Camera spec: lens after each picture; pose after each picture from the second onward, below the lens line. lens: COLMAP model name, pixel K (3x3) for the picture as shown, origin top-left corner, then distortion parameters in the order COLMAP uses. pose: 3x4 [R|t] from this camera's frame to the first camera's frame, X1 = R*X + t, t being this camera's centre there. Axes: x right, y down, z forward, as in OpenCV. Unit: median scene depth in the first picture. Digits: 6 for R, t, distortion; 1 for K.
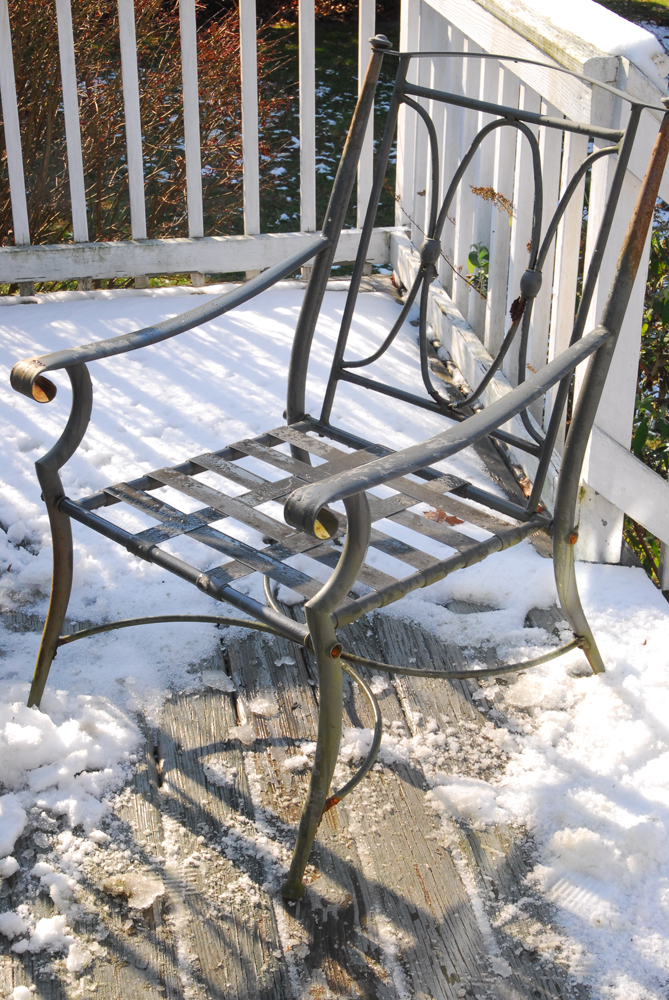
lens RADIAL K [[1560.3, 0, 334.9], [0, 1560.3, 497.0], [0, 0, 1]] dist [0.008433, 0.000000]
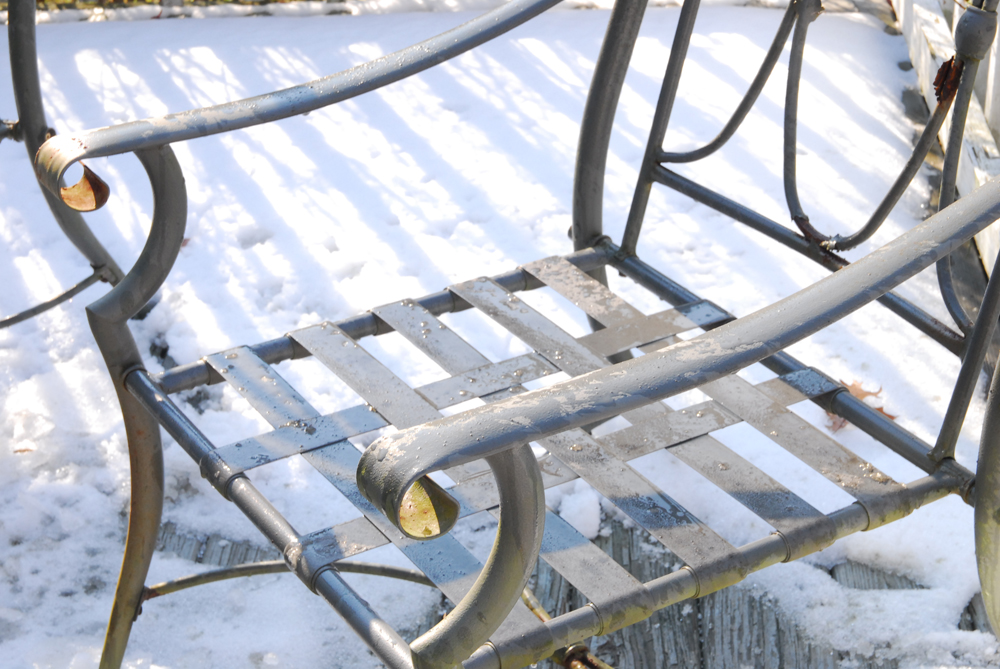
lens RADIAL K [[1905.8, 0, 500.4], [0, 1905.8, 339.1], [0, 0, 1]] dist [0.018578, 0.000000]
pose [[0.970706, 0.072851, -0.228961, 0.113420], [-0.059873, 0.996207, 0.063140, -0.057597], [0.232692, -0.047582, 0.971386, 0.288440]]
